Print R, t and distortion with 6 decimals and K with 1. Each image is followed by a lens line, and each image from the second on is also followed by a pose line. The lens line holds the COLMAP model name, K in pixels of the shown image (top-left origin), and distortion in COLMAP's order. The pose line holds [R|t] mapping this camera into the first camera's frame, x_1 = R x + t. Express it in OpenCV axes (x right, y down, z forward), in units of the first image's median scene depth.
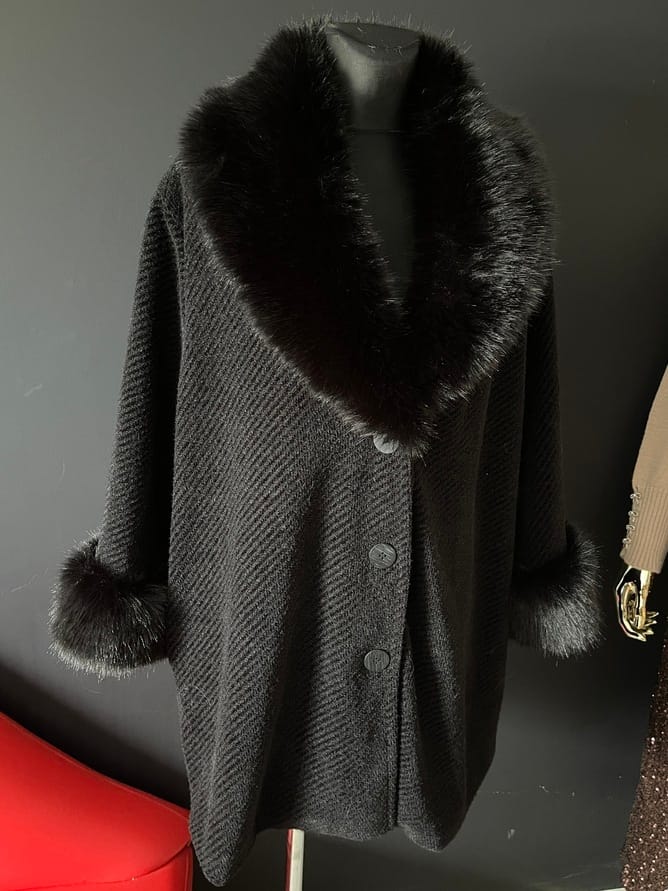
lens RADIAL K [[745.6, 0, 330.7], [0, 745.6, 444.9], [0, 0, 1]] dist [-0.007211, 0.021557]
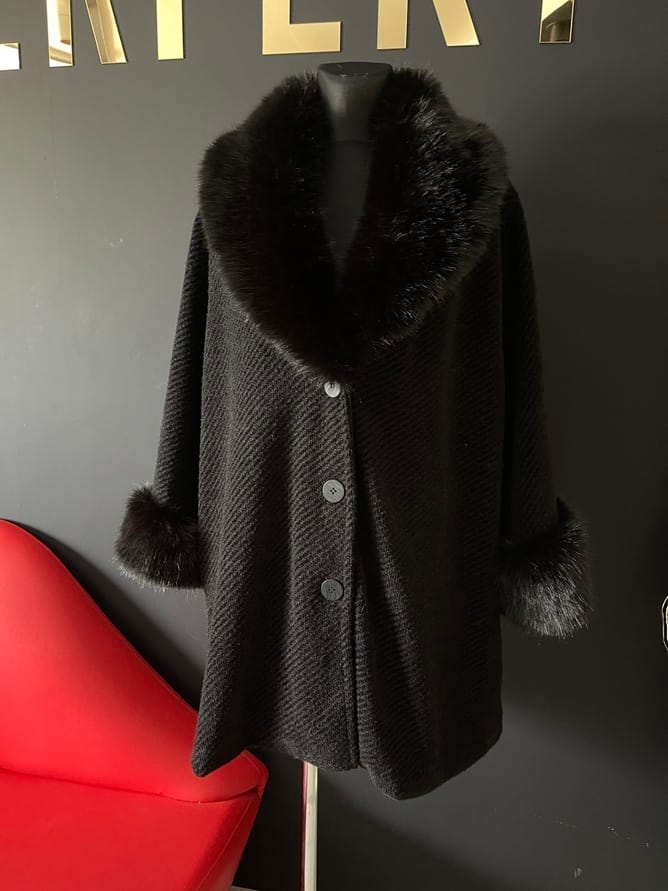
lens RADIAL K [[659.1, 0, 340.1], [0, 659.1, 448.4], [0, 0, 1]] dist [0.040856, -0.066004]
pose [[0.936920, 0.049635, -0.346001, 0.407966], [-0.093838, 0.989246, -0.112190, 0.187179], [0.336711, 0.137581, 0.931503, 0.040232]]
